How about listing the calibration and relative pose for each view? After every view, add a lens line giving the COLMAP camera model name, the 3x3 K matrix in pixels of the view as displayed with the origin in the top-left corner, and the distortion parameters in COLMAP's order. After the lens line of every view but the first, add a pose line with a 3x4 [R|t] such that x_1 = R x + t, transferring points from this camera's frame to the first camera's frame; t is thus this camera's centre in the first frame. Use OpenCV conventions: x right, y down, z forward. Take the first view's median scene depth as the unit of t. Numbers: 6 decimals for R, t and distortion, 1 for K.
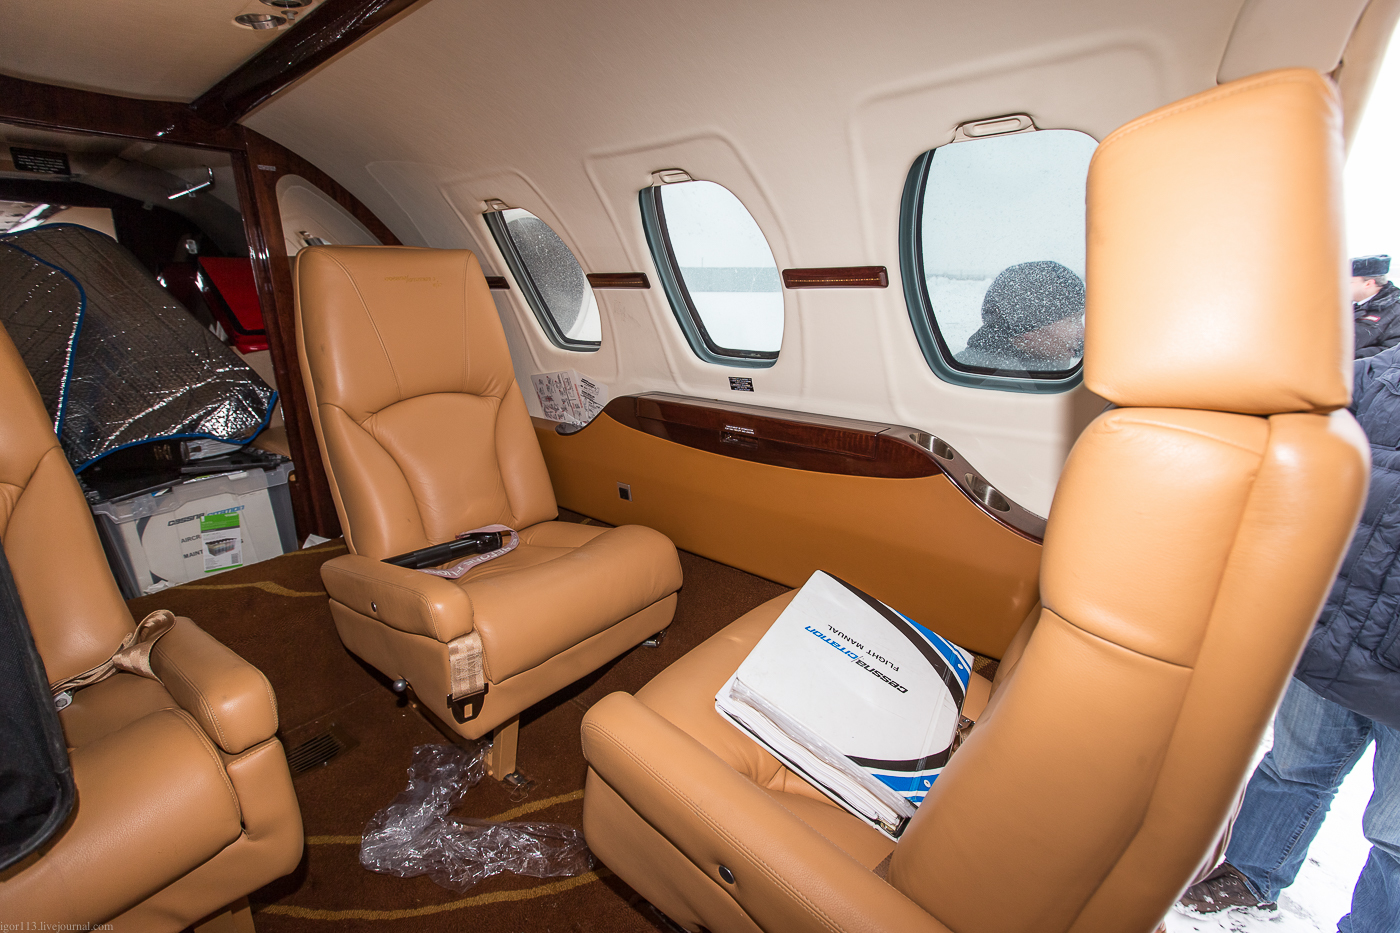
lens RADIAL K [[633.7, 0, 700.0], [0, 633.7, 466.5], [0, 0, 1]] dist [0.002996, 0.000367]
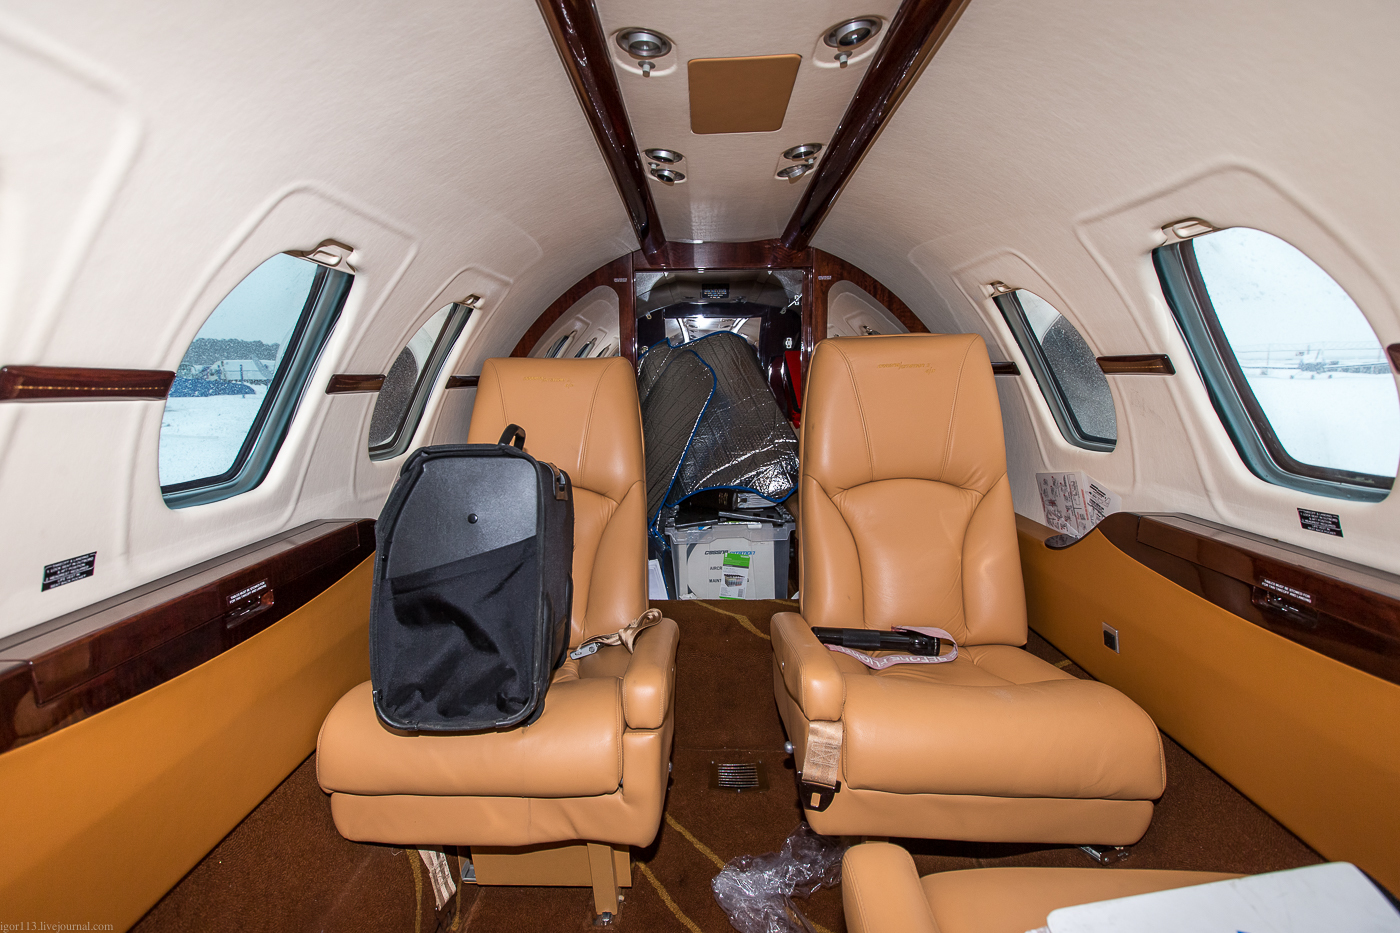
lens RADIAL K [[696.1, 0, 700.0], [0, 696.1, 466.5], [0, 0, 1]] dist [-0.020268, 0.000617]
pose [[0.579656, 0.102418, -0.808399, 0.262483], [-0.212278, 0.976795, -0.028460, -0.035114], [0.786725, 0.188103, 0.587946, 0.109921]]
